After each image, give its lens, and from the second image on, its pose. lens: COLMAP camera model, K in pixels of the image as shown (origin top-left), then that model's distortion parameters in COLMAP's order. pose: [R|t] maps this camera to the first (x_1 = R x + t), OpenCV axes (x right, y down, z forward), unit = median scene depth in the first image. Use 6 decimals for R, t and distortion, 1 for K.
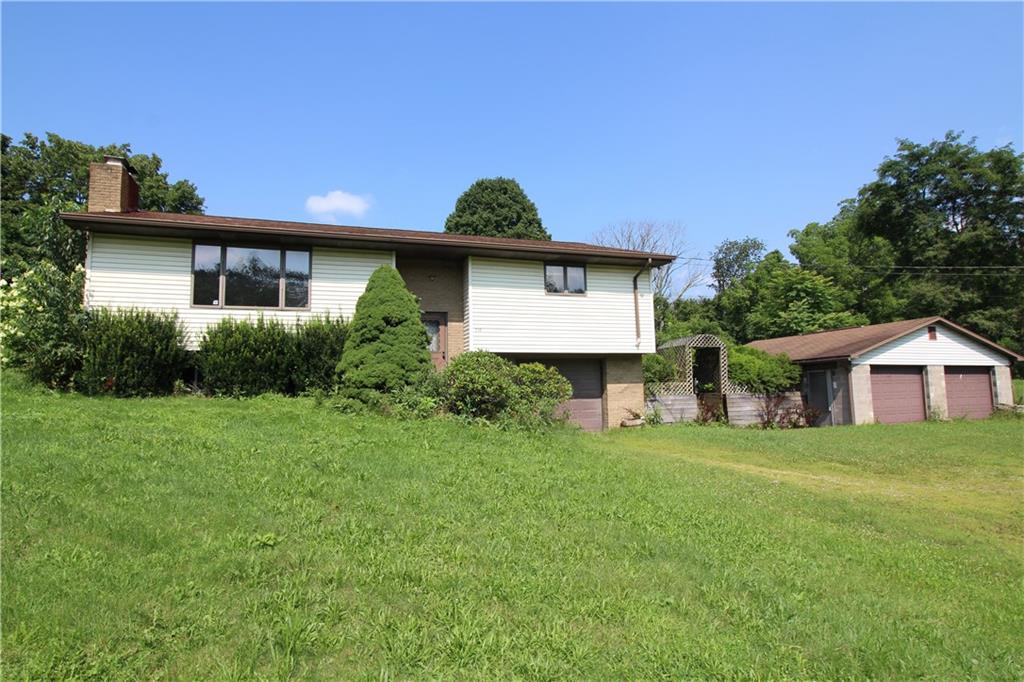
lens RADIAL K [[557.7, 0, 504.9], [0, 557.7, 340.6], [0, 0, 1]] dist [0.002054, -0.010176]
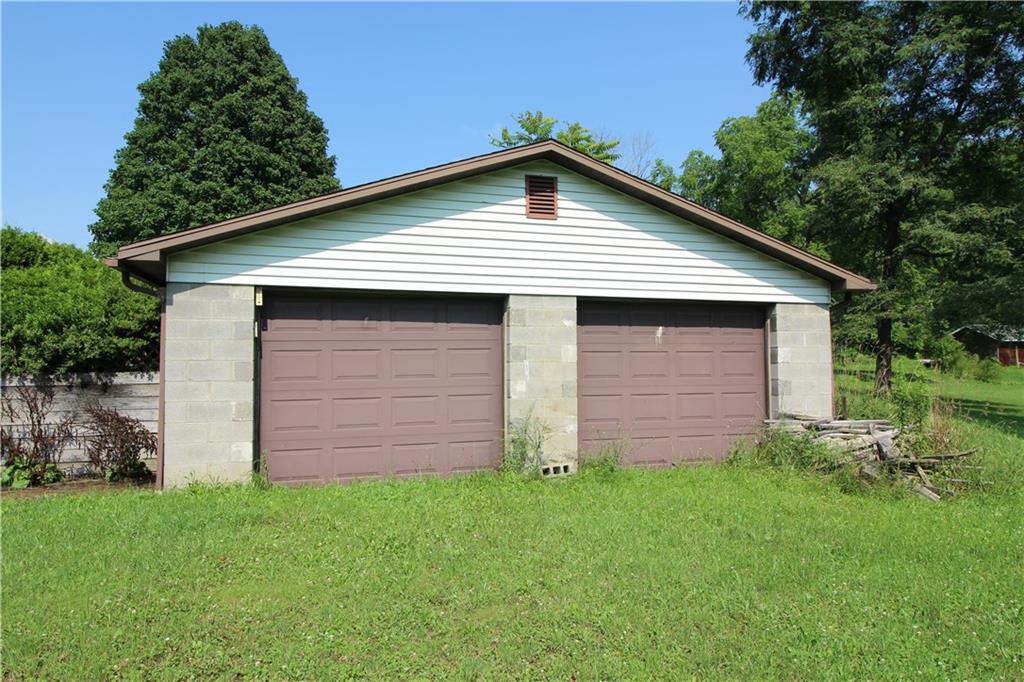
lens RADIAL K [[636.7, 0, 509.7], [0, 636.7, 339.6], [0, 0, 1]] dist [0.004131, 0.000616]
pose [[0.999041, 0.009003, -0.042849, 0.801882], [-0.006629, 0.998452, 0.055219, 0.051520], [0.043280, -0.054882, 0.997554, 0.655680]]
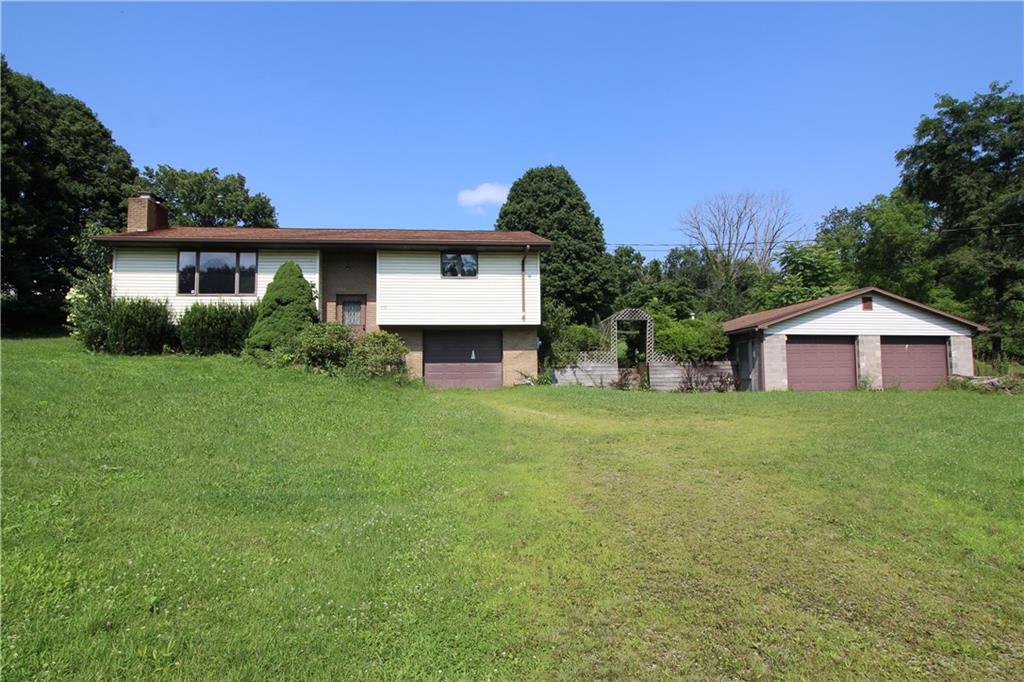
lens RADIAL K [[557.7, 0, 509.6], [0, 557.7, 339.5], [0, 0, 1]] dist [0.002054, -0.010176]
pose [[0.972226, -0.005440, -0.233981, 0.392574], [0.012446, 0.999517, 0.028474, 0.015924], [0.233713, -0.030595, 0.971824, -0.137146]]
